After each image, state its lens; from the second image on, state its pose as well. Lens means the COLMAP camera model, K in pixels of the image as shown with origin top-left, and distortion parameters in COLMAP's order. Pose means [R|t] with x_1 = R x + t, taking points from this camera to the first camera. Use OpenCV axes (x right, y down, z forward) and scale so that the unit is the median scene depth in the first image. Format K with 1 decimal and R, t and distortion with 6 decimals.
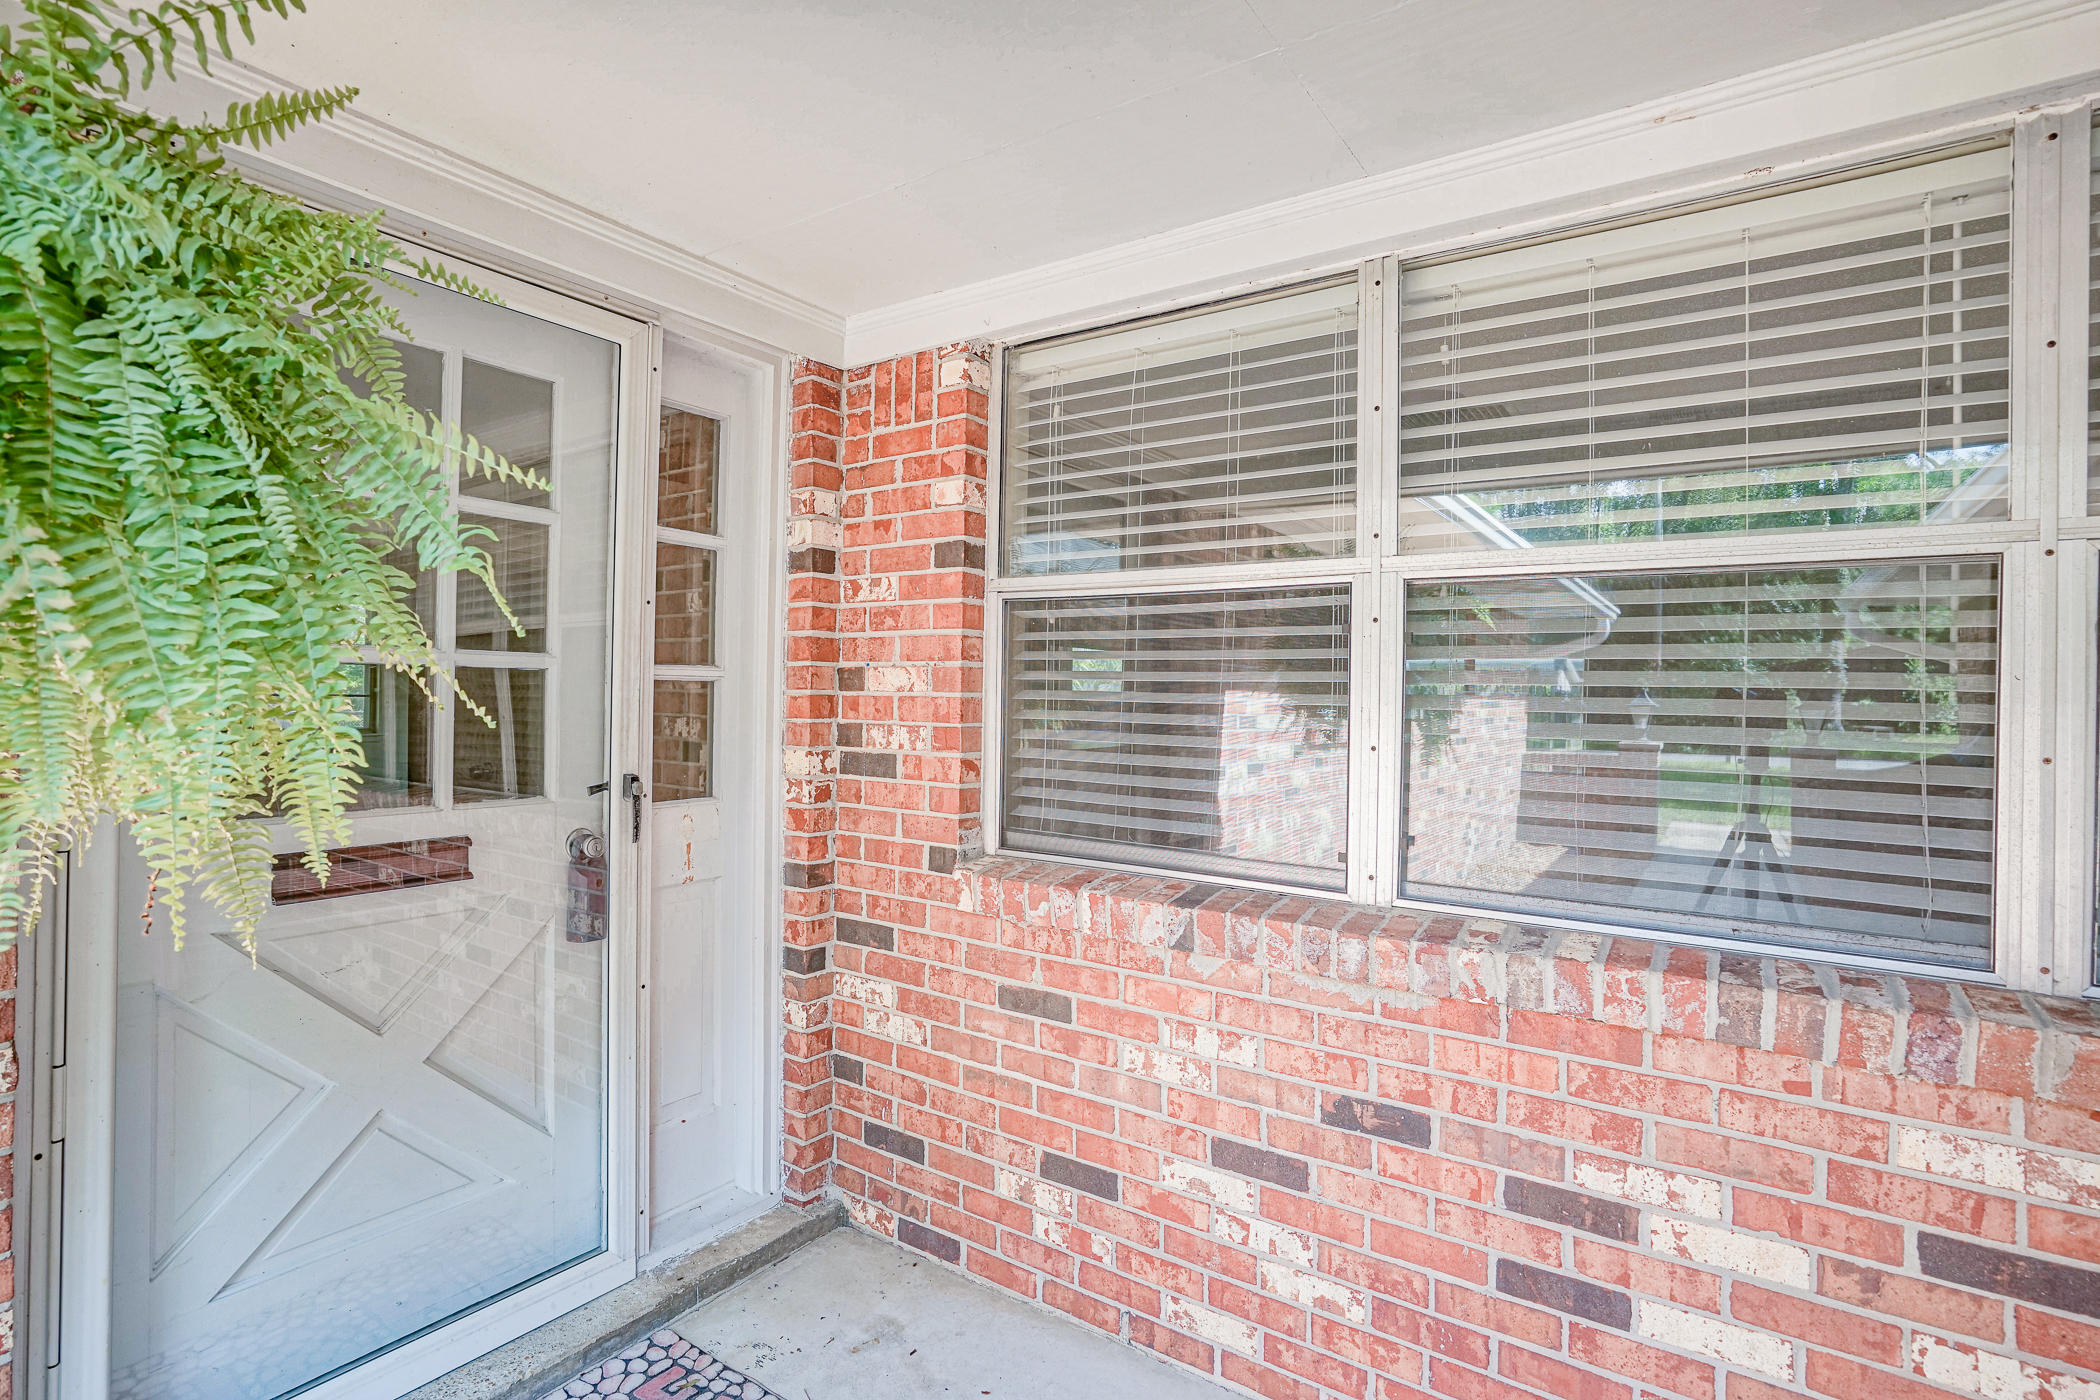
lens RADIAL K [[997.3, 0, 1053.3], [0, 997.3, 693.0], [0, 0, 1]] dist [-0.053799, 0.020797]
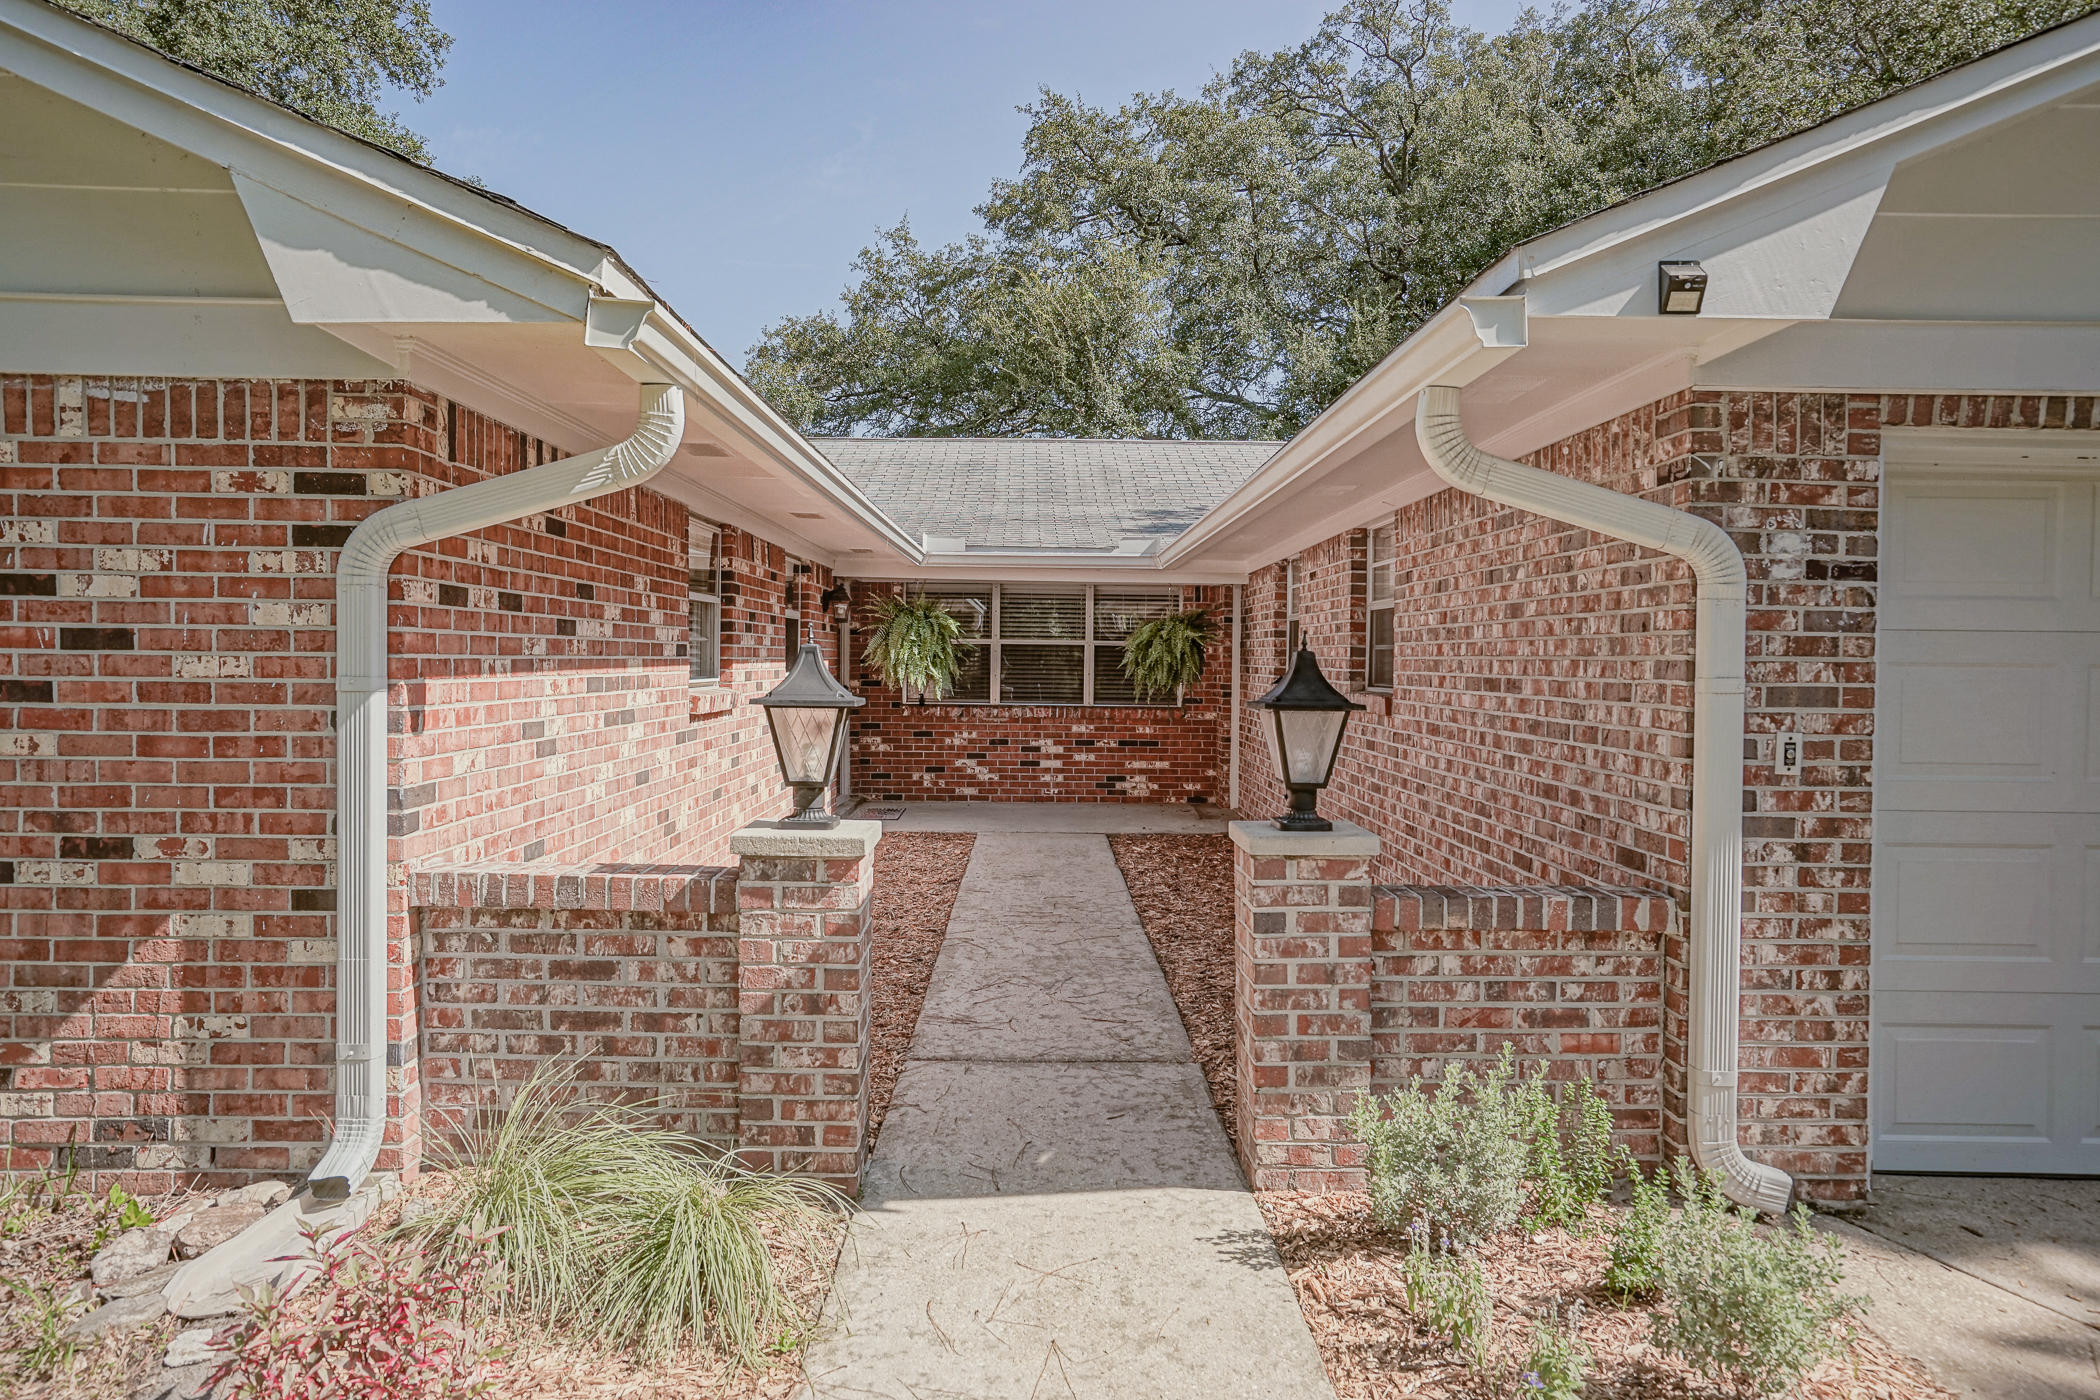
lens RADIAL K [[1326.0, 0, 1059.1], [0, 1326.0, 686.9], [0, 0, 1]] dist [-0.007017, 0.014788]
pose [[0.810896, -0.021911, 0.584780, -3.331745], [0.000315, 0.999315, 0.037007, -0.135776], [-0.585191, -0.029825, 0.810347, -4.647469]]
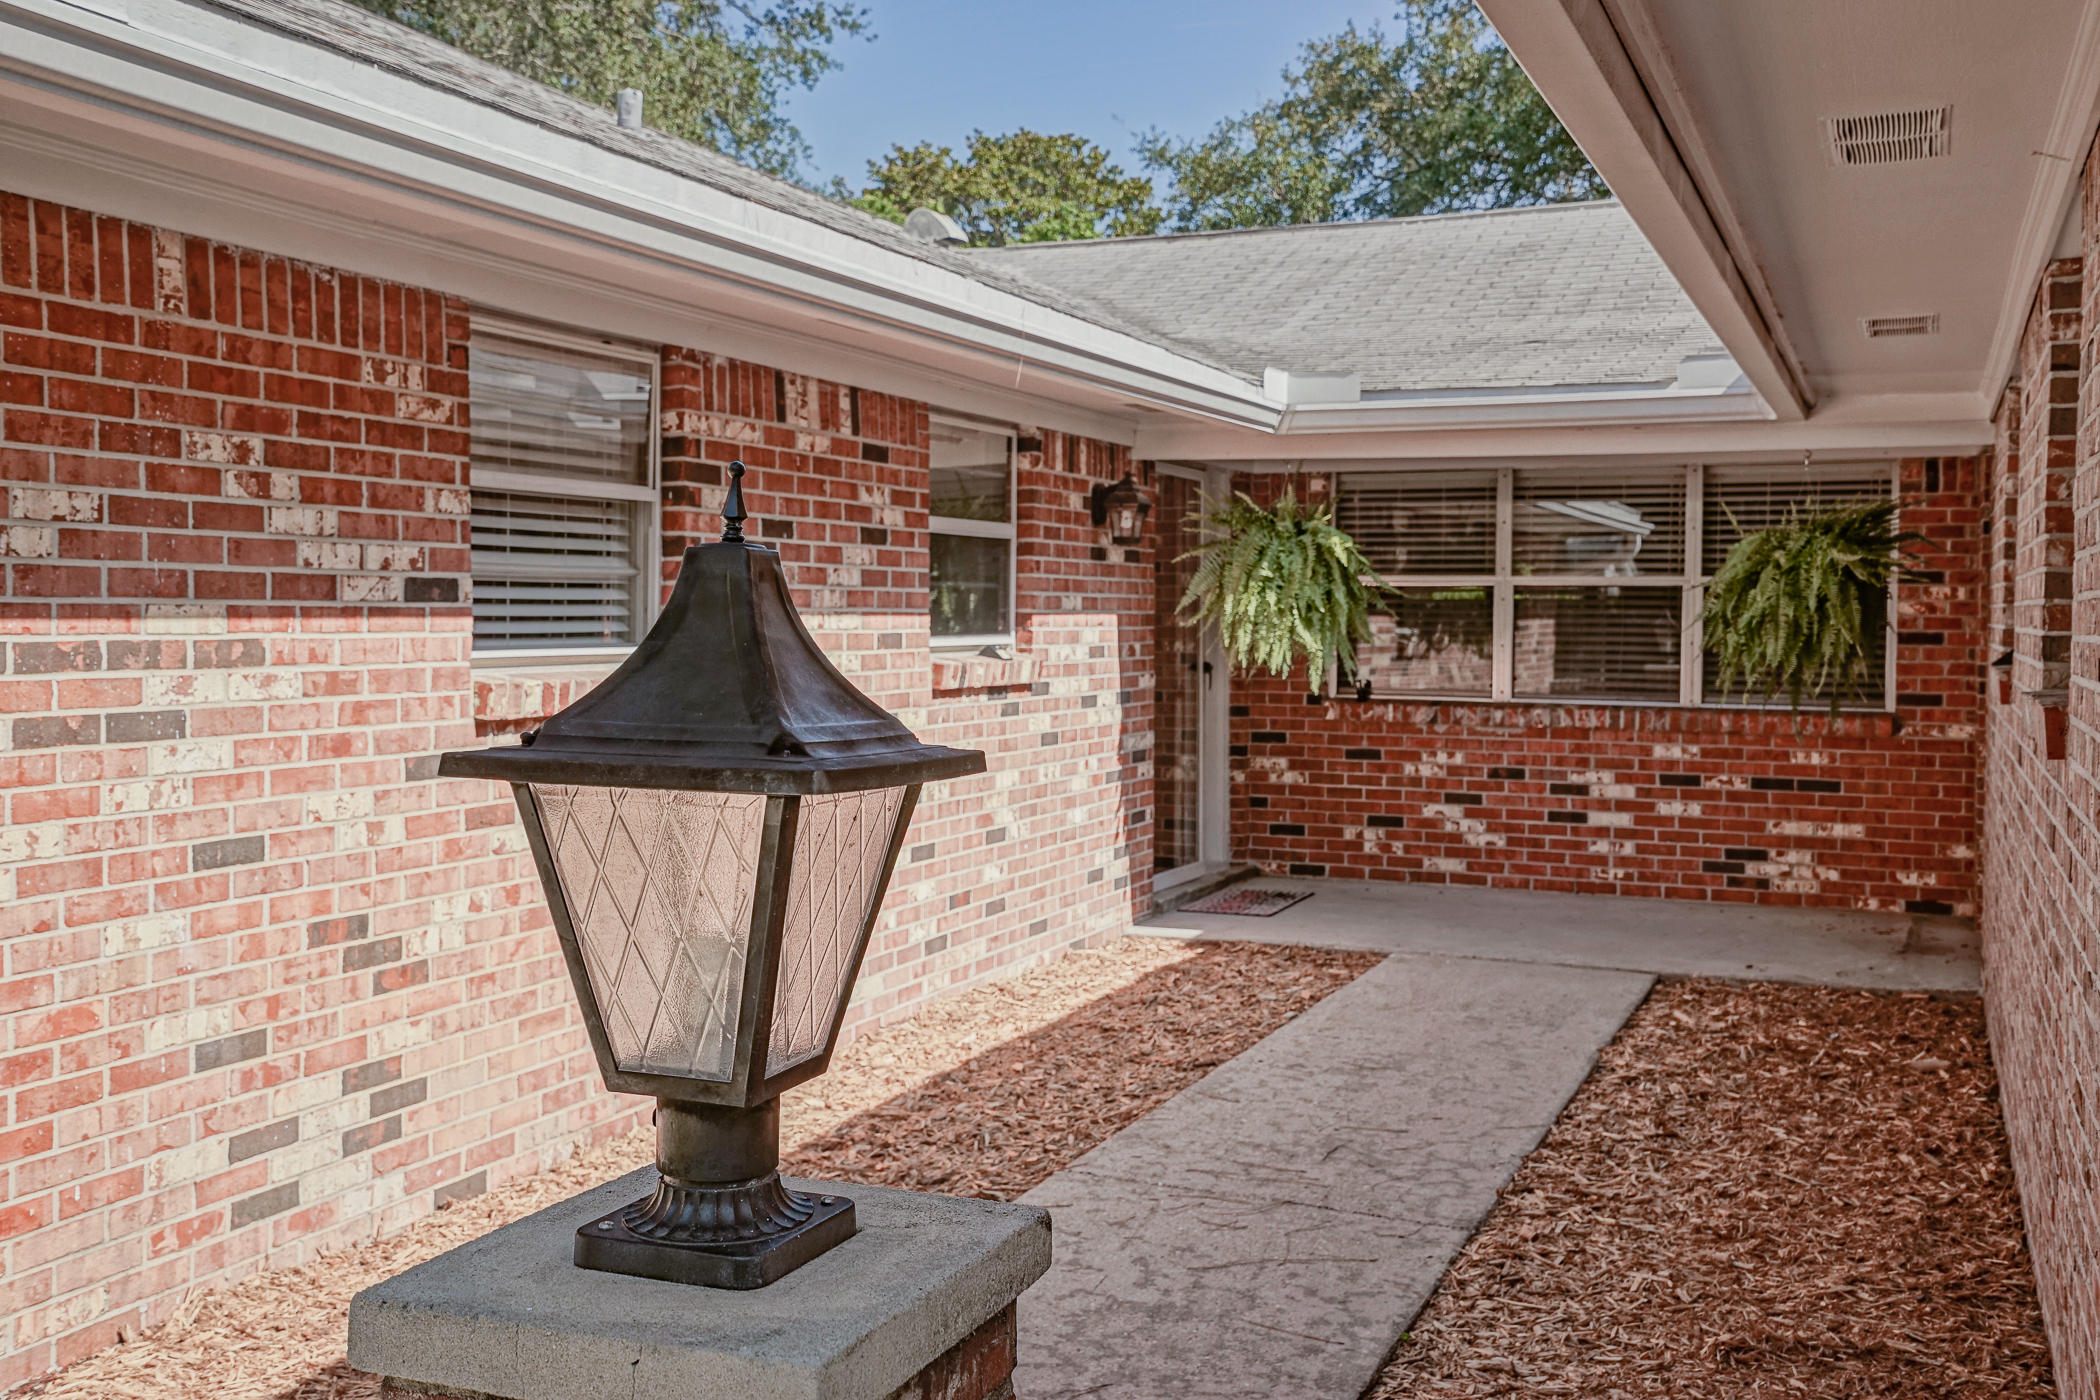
lens RADIAL K [[2042.3, 0, 1063.6], [0, 2042.3, 668.2], [0, 0, 1]] dist [0.077953, 0.000000]
pose [[0.977421, -0.016144, 0.210684, -1.952837], [0.008549, 0.999282, 0.036909, -0.095907], [-0.211129, -0.034275, 0.976857, -4.066937]]
